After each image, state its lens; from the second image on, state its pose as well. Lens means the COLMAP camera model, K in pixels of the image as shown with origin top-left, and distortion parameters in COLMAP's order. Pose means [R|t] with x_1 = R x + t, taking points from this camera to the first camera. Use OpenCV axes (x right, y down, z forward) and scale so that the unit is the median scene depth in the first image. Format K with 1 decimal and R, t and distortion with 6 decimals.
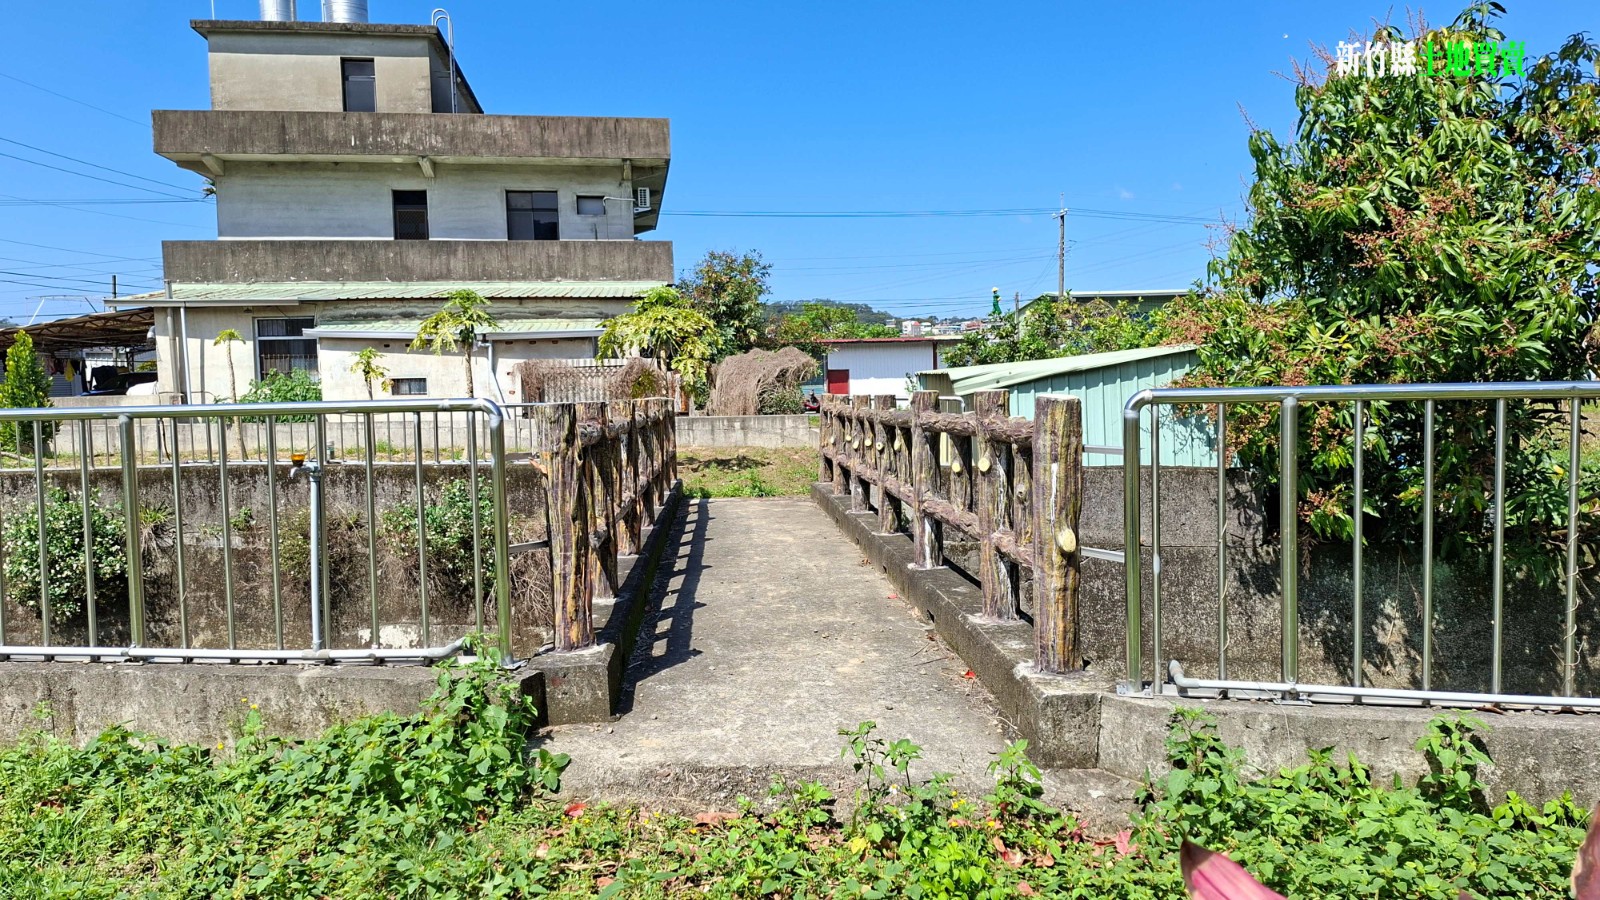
lens RADIAL K [[1110.2, 0, 789.6], [0, 1110.2, 451.2], [0, 0, 1]] dist [0.099232, -0.111428]
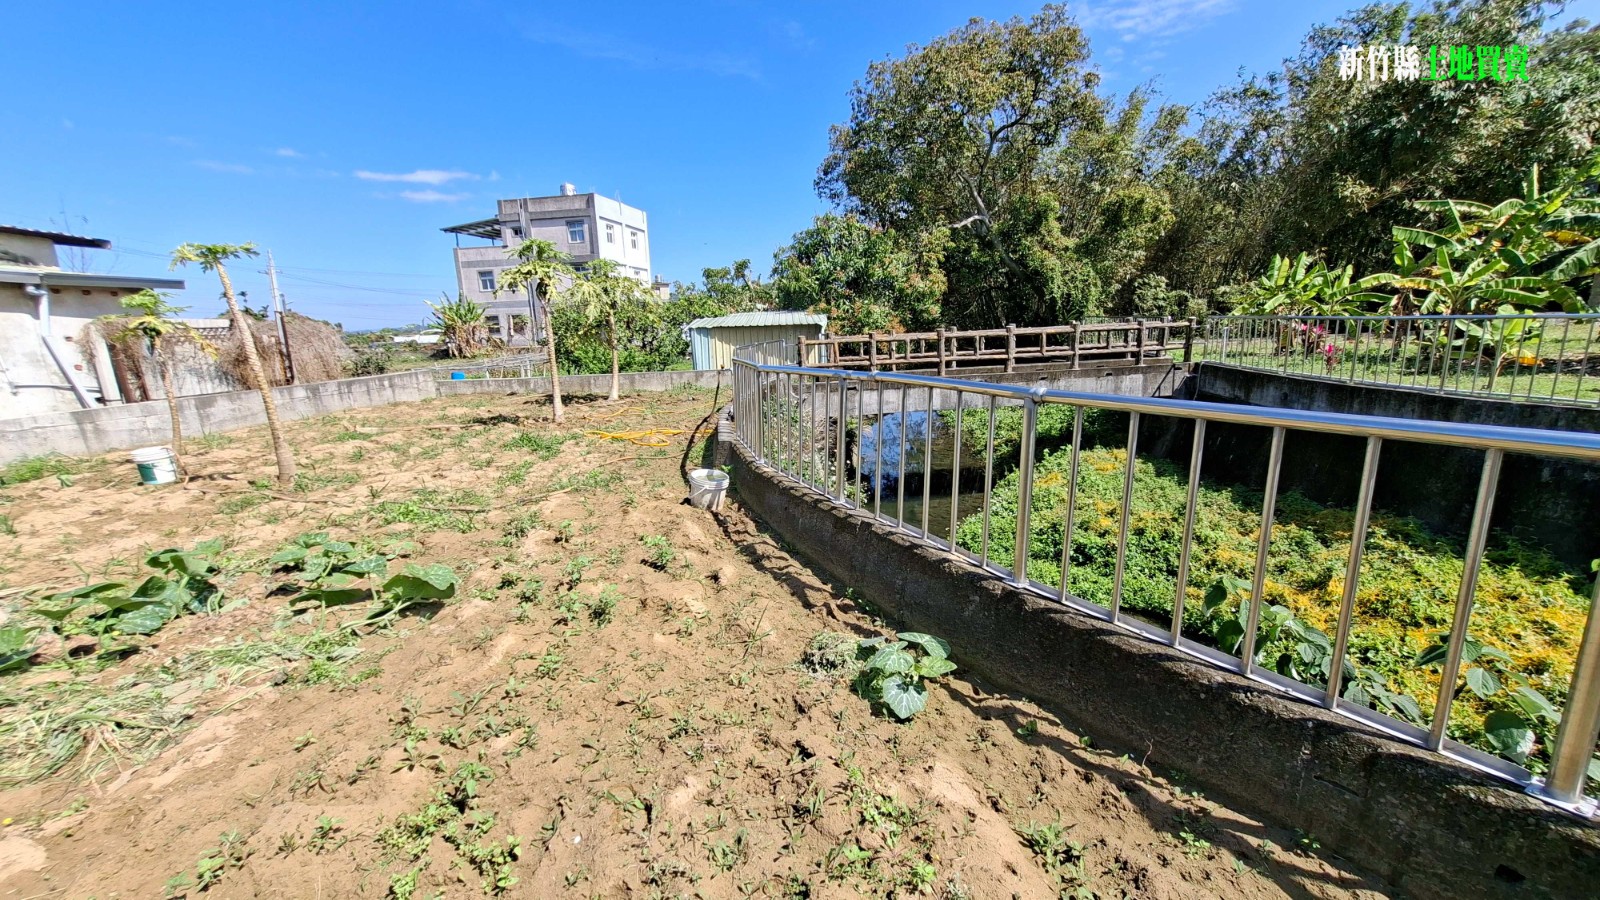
lens RADIAL K [[634.5, 0, 803.5], [0, 634.5, 459.0], [0, 0, 1]] dist [-0.013754, 0.006187]
pose [[-0.023165, -0.193242, 0.980878, -0.521520], [0.096730, 0.976104, 0.194586, -0.024830], [-0.995041, 0.099387, -0.003919, 0.470356]]
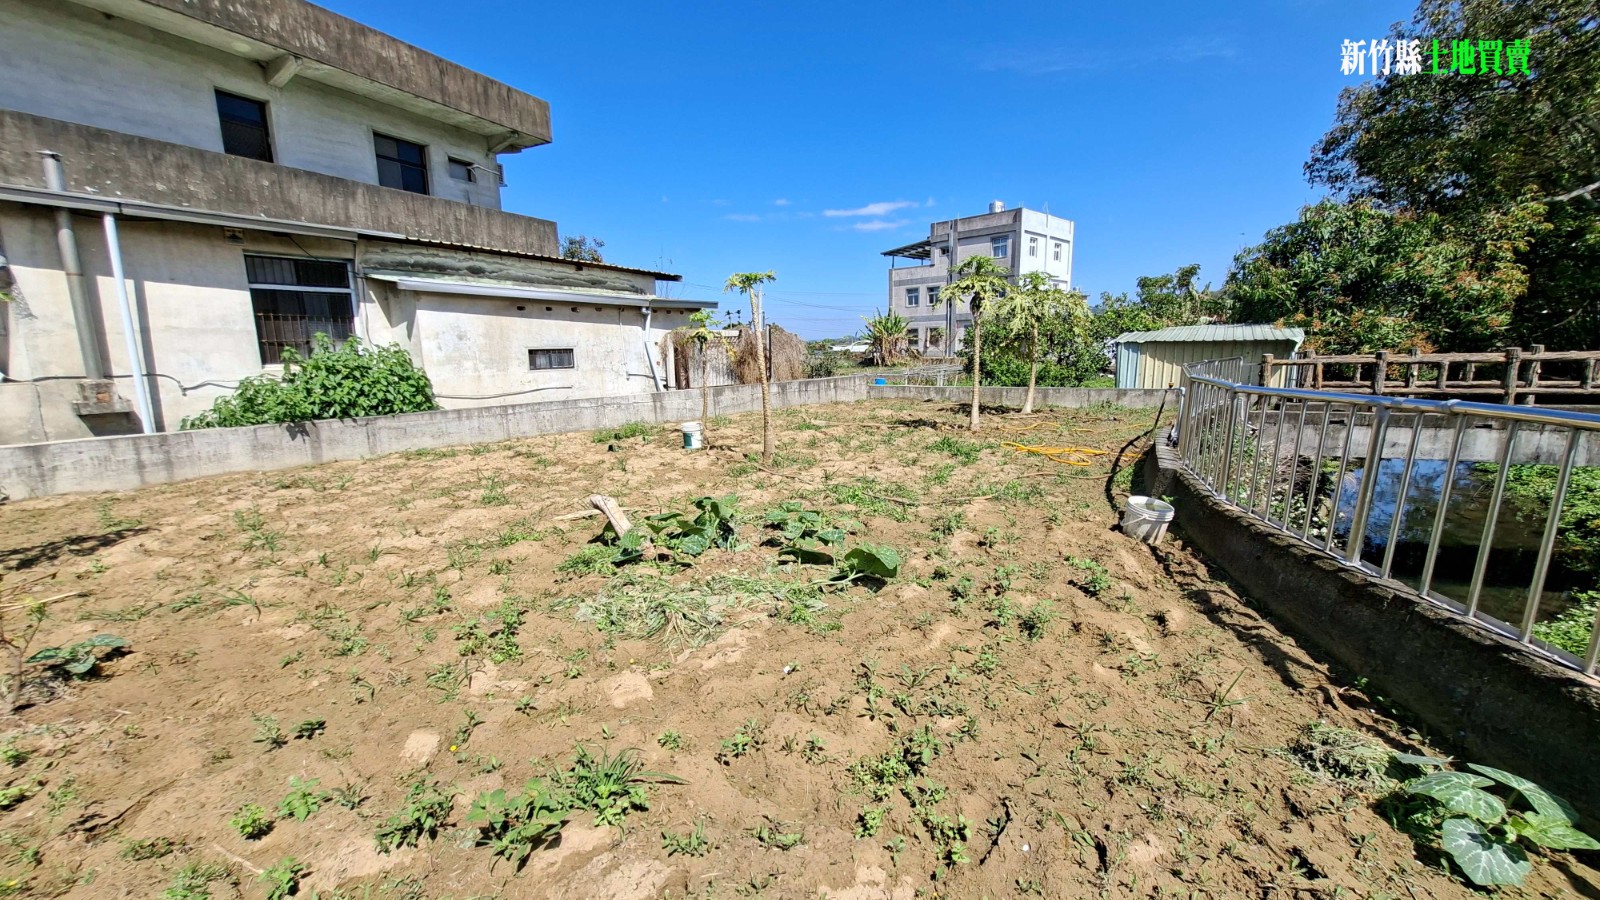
lens RADIAL K [[634.5, 0, 803.5], [0, 634.5, 459.0], [0, 0, 1]] dist [-0.013754, 0.006187]
pose [[0.553528, -0.139383, 0.821084, -0.524562], [0.064777, 0.990114, 0.124408, -0.024991], [-0.830308, -0.015676, 0.557085, 0.480082]]
